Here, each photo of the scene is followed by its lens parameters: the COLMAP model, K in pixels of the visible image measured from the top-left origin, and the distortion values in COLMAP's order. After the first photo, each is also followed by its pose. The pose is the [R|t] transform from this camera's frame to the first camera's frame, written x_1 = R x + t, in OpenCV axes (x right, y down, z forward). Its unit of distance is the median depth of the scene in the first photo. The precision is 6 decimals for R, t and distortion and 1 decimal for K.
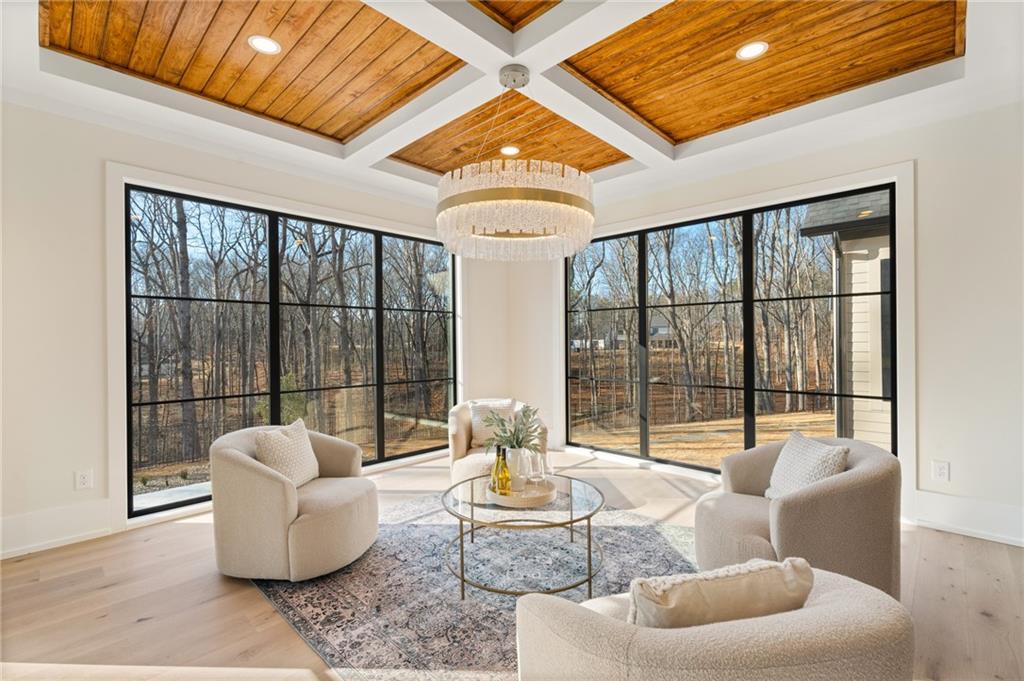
lens RADIAL K [[462.7, 0, 512.1], [0, 462.7, 342.6], [0, 0, 1]] dist [0.002039, -0.000404]
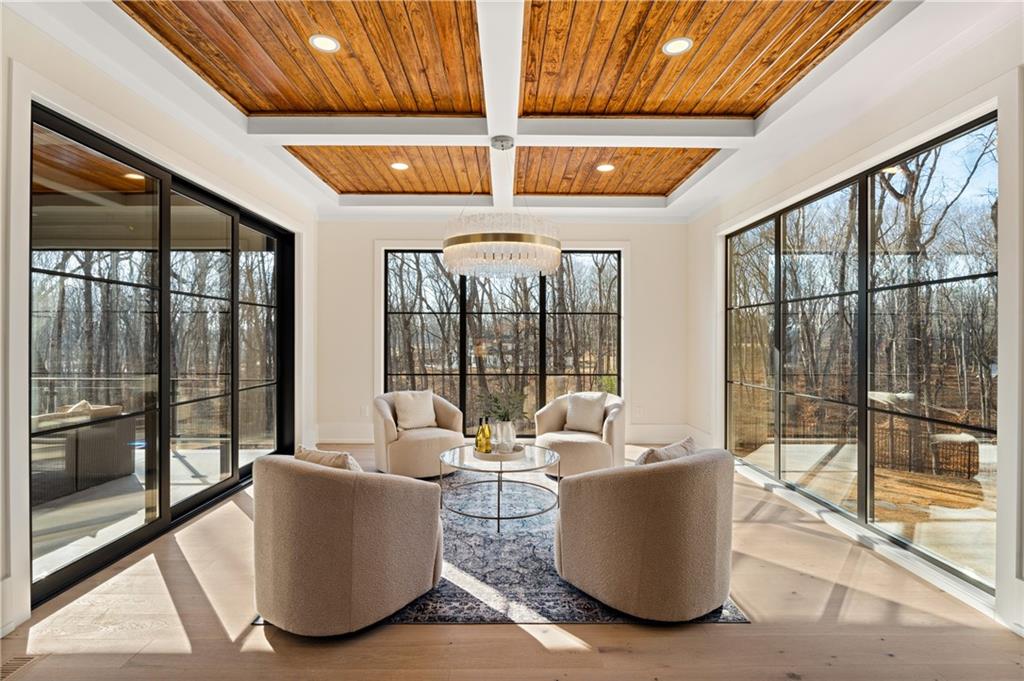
lens RADIAL K [[489.5, 0, 491.2], [0, 489.5, 338.2], [0, 0, 1]] dist [-0.009025, 0.001751]
pose [[0.685781, 0.006821, -0.727776, 0.886336], [-0.009907, 0.999951, 0.000037, -0.007363], [0.727741, 0.007185, 0.685814, 0.008186]]
